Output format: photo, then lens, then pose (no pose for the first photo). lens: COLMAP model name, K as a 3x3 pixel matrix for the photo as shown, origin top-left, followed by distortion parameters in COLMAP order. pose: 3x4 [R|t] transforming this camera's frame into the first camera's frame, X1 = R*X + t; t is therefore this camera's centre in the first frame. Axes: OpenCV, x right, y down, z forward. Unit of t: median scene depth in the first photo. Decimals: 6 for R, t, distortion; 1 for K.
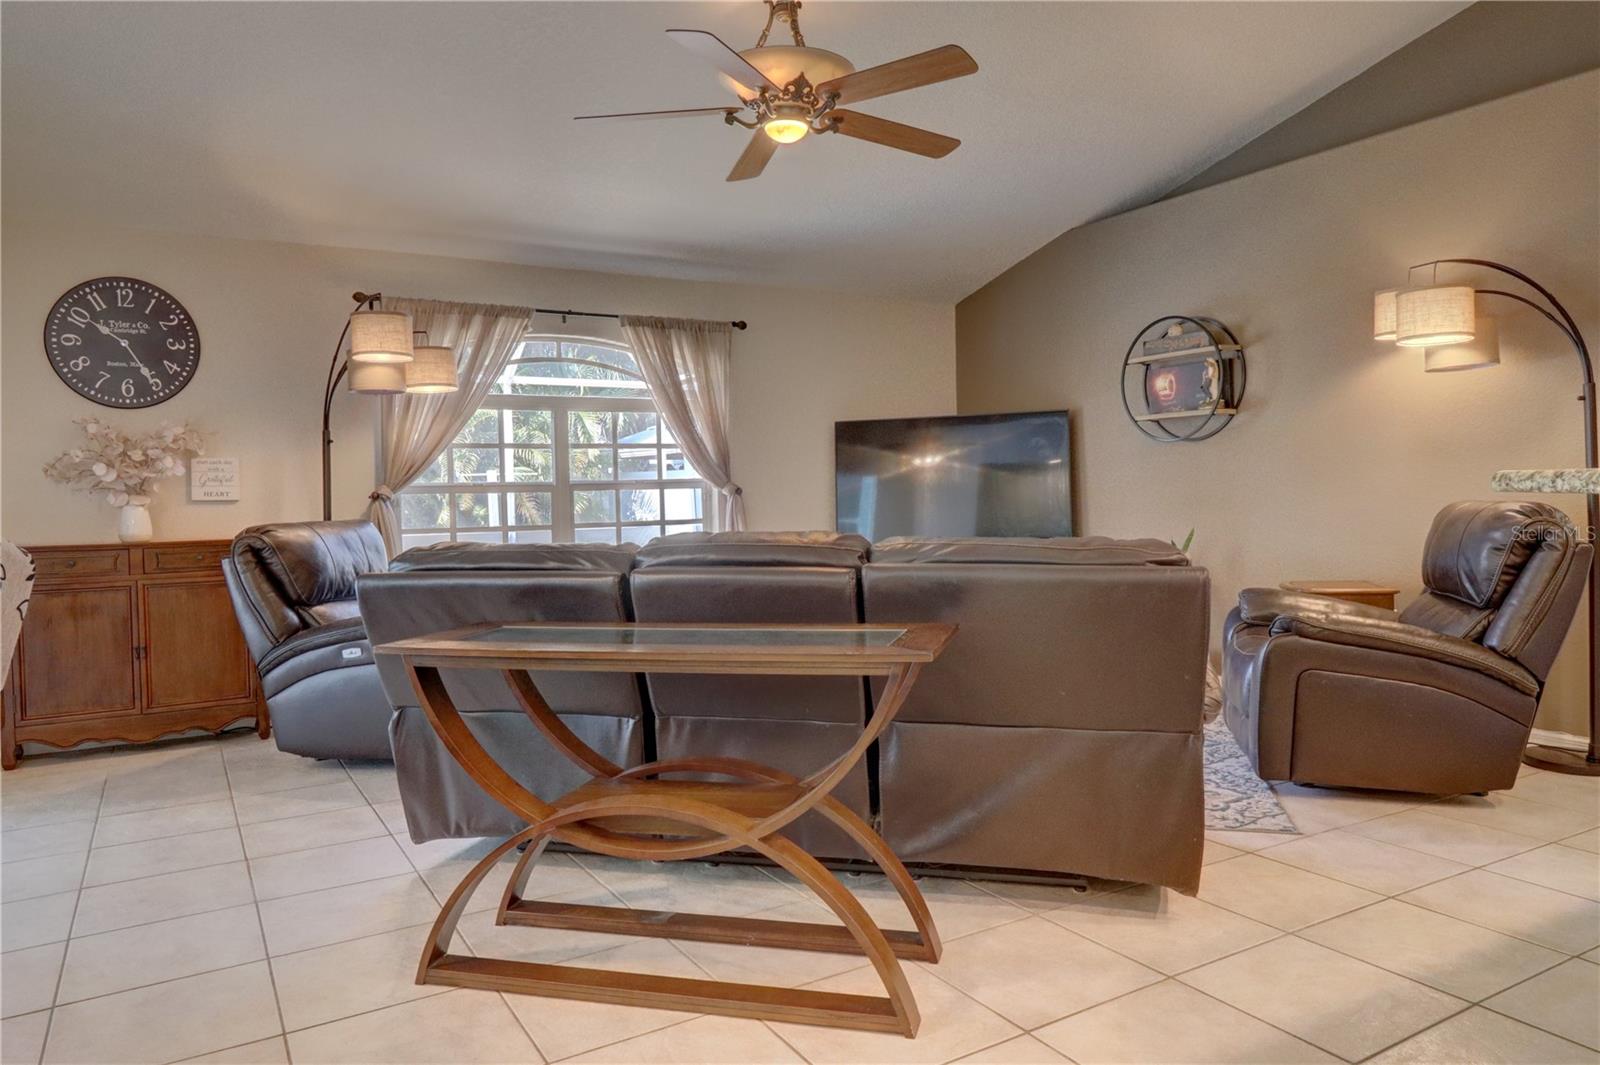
lens RADIAL K [[1069.8, 0, 810.9], [0, 1069.8, 526.2], [0, 0, 1]] dist [0.000327, 0.003891]
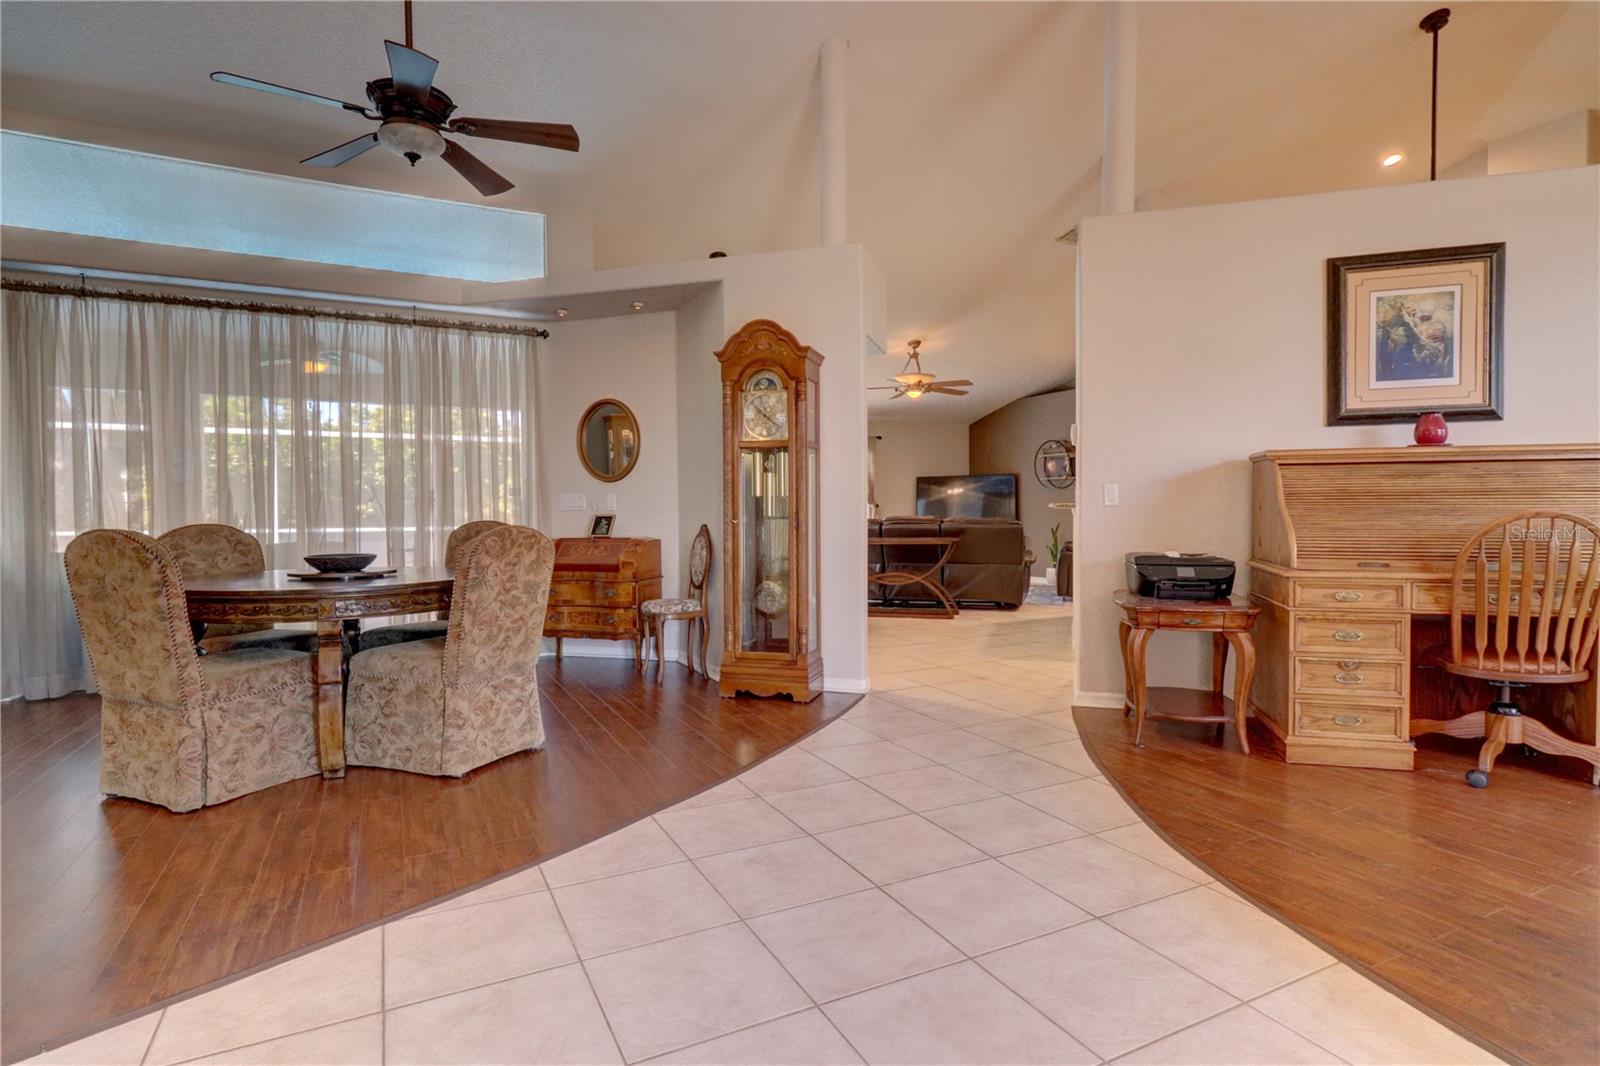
lens RADIAL K [[836.1, 0, 817.0], [0, 836.1, 535.8], [0, 0, 1]] dist [0.004729, -0.001138]
pose [[0.998552, 0.012133, -0.052408, -0.137224], [-0.012098, 0.999926, 0.000984, 0.045214], [0.052416, -0.000348, 0.998625, -1.182327]]
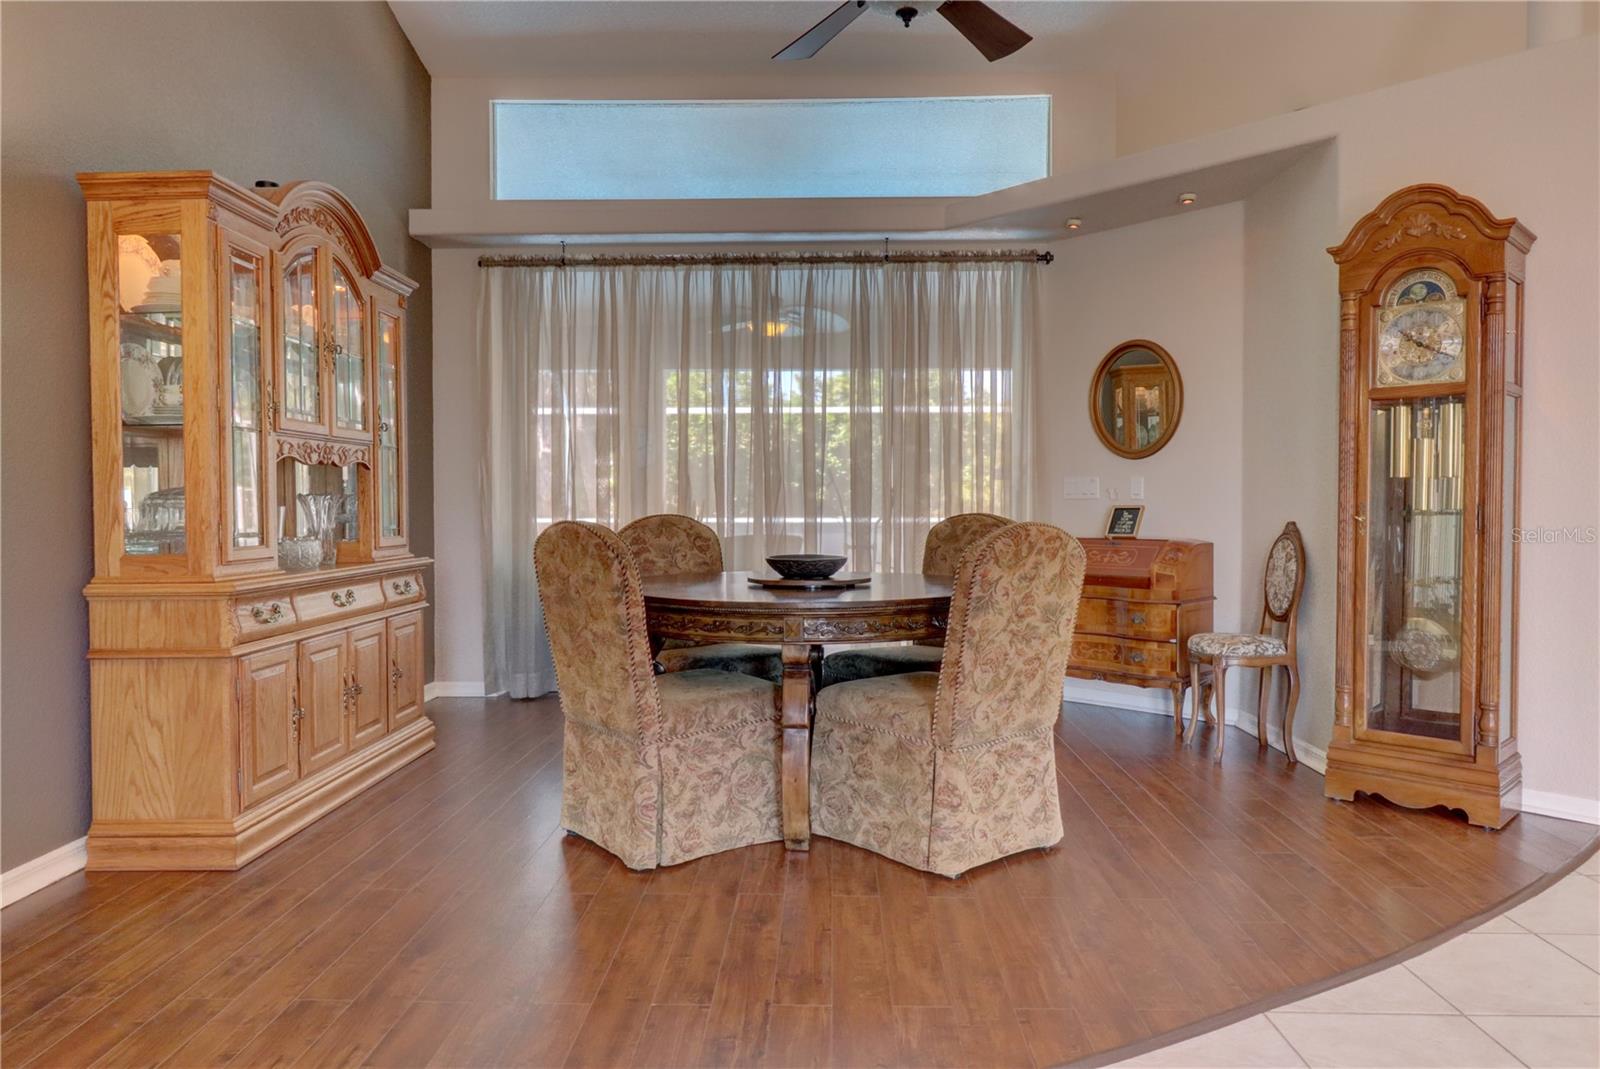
lens RADIAL K [[1069.8, 0, 790.0], [0, 1069.8, 520.0], [0, 0, 1]] dist [0.000327, 0.003891]
pose [[0.843390, 0.024225, -0.536756, -0.212988], [-0.027742, 0.999614, 0.001523, 0.042106], [0.536585, 0.013606, 0.843736, -1.090282]]
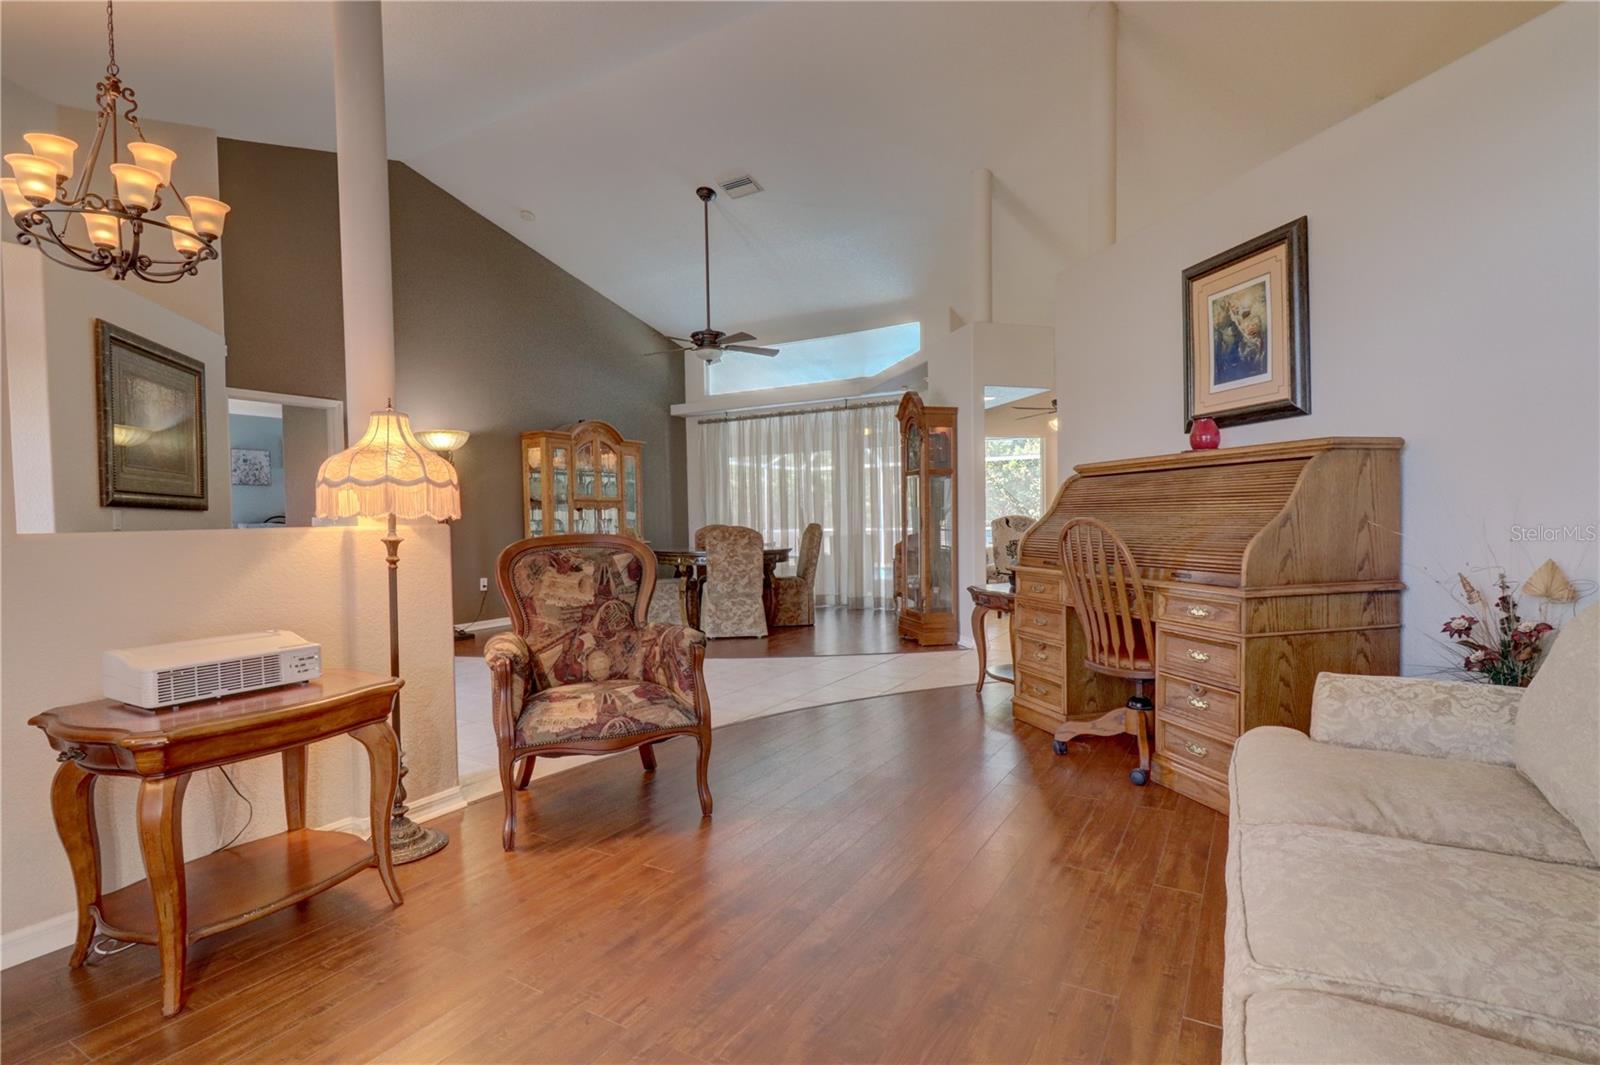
lens RADIAL K [[796.3, 0, 788.9], [0, 796.3, 542.8], [0, 0, 1]] dist [0.003724, -0.000721]
pose [[0.458959, 0.036438, -0.887710, 0.843536], [-0.019533, 0.999331, 0.030921, 0.025291], [0.888243, 0.003148, 0.459364, -1.057821]]
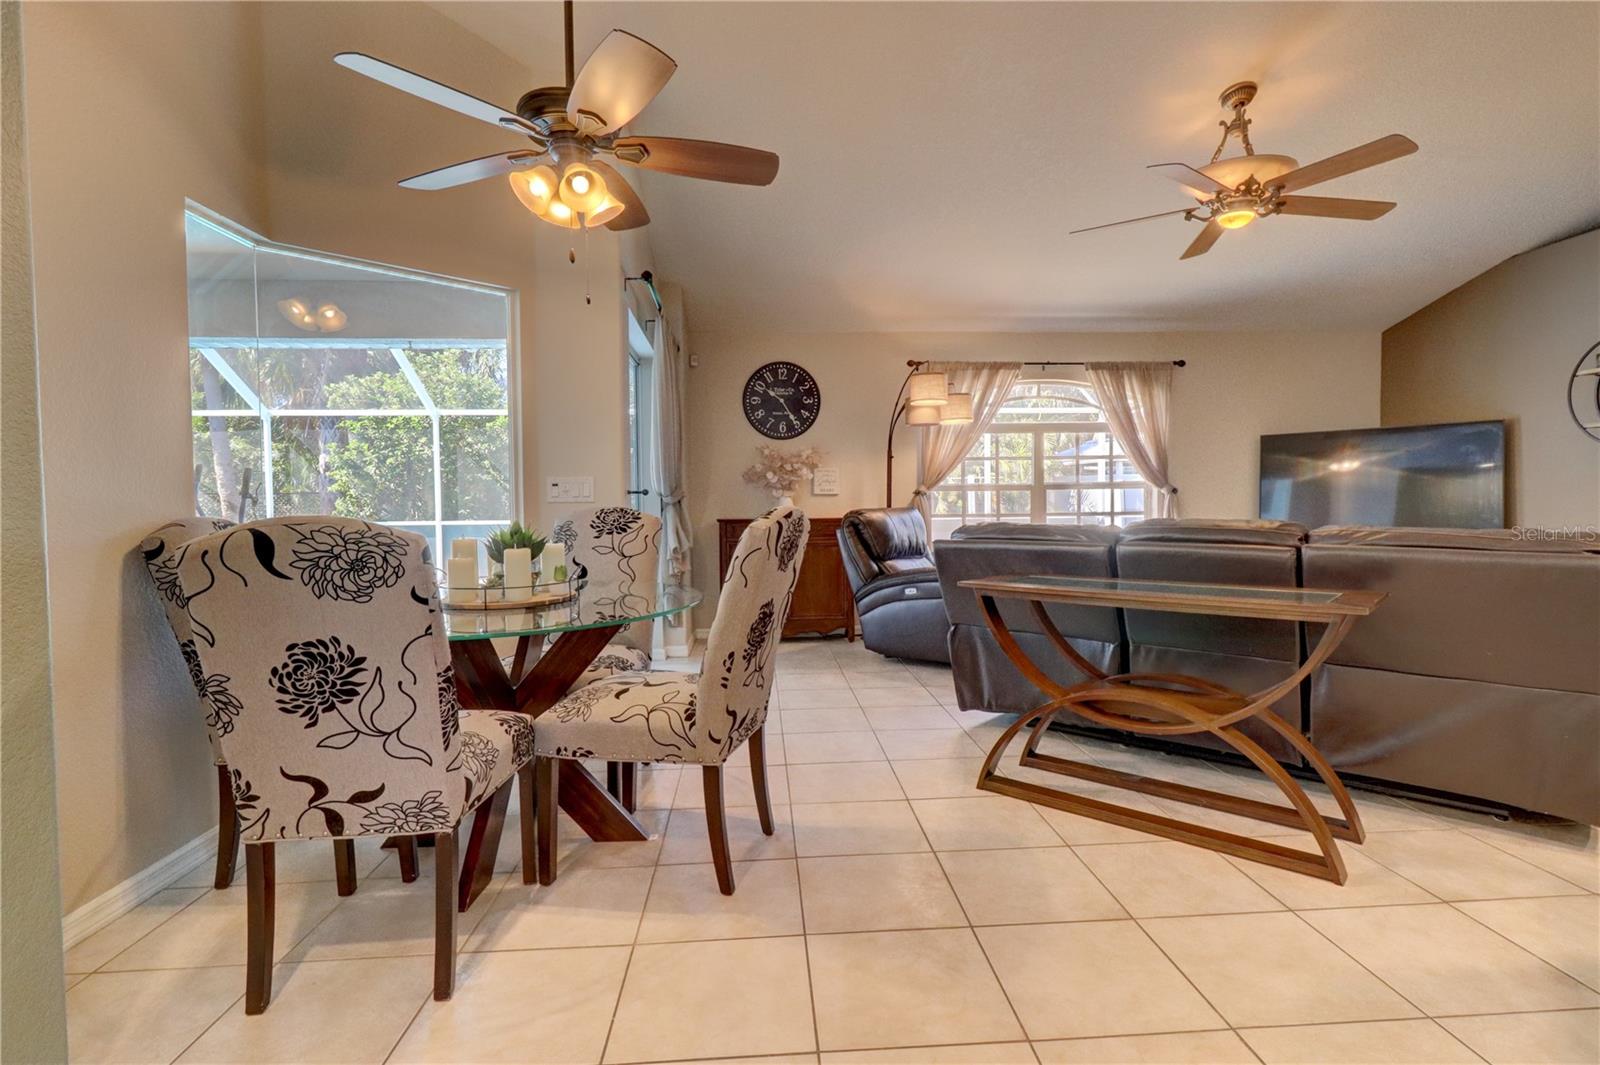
lens RADIAL K [[796.3, 0, 801.5], [0, 796.3, 524.9], [0, 0, 1]] dist [0.003724, -0.000721]
pose [[0.885270, 0.026492, -0.464321, -0.023755], [-0.021586, 0.999641, 0.015879, 0.004337], [0.464575, -0.004035, 0.885524, -0.099820]]
